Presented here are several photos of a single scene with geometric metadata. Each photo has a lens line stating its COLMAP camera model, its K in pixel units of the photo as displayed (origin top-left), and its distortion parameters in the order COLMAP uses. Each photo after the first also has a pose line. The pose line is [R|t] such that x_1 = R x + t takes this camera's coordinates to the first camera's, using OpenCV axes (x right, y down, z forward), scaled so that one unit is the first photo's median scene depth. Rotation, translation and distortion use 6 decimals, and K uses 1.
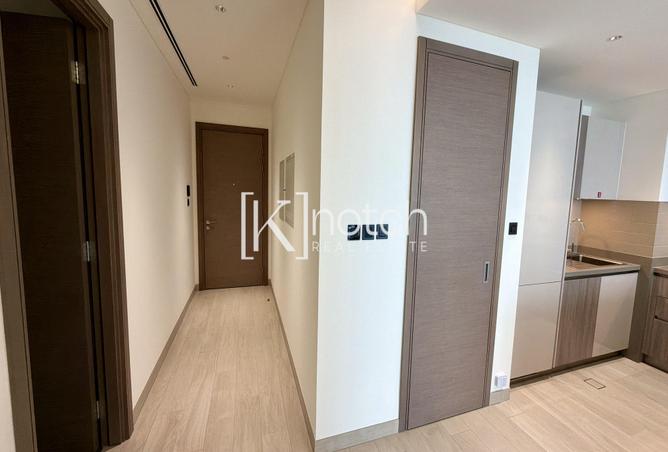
lens RADIAL K [[262.5, 0, 331.1], [0, 262.5, 215.7], [0, 0, 1]] dist [-0.001391, 0.000061]
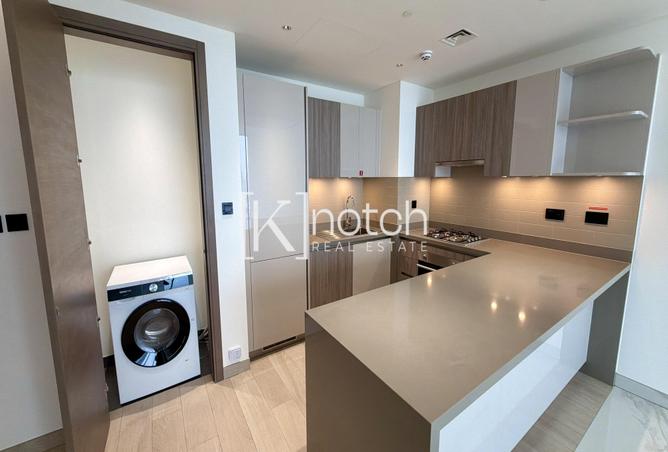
lens RADIAL K [[262.5, 0, 313.6], [0, 262.5, 208.3], [0, 0, 1]] dist [-0.001391, 0.000061]
pose [[0.967202, -0.061058, 0.246561, 0.752627], [0.053018, 0.997827, 0.039122, 0.024815], [-0.248414, -0.024767, 0.968337, -0.082260]]
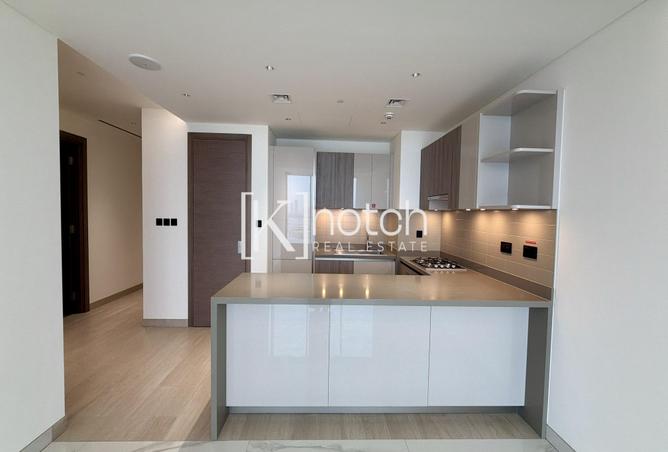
lens RADIAL K [[262.5, 0, 331.8], [0, 262.5, 218.6], [0, 0, 1]] dist [-0.001391, 0.000061]
pose [[0.959504, 0.002583, -0.281682, 1.627795], [-0.020894, 0.997856, -0.062023, 0.111839], [0.280918, 0.065397, 0.957501, -0.548852]]
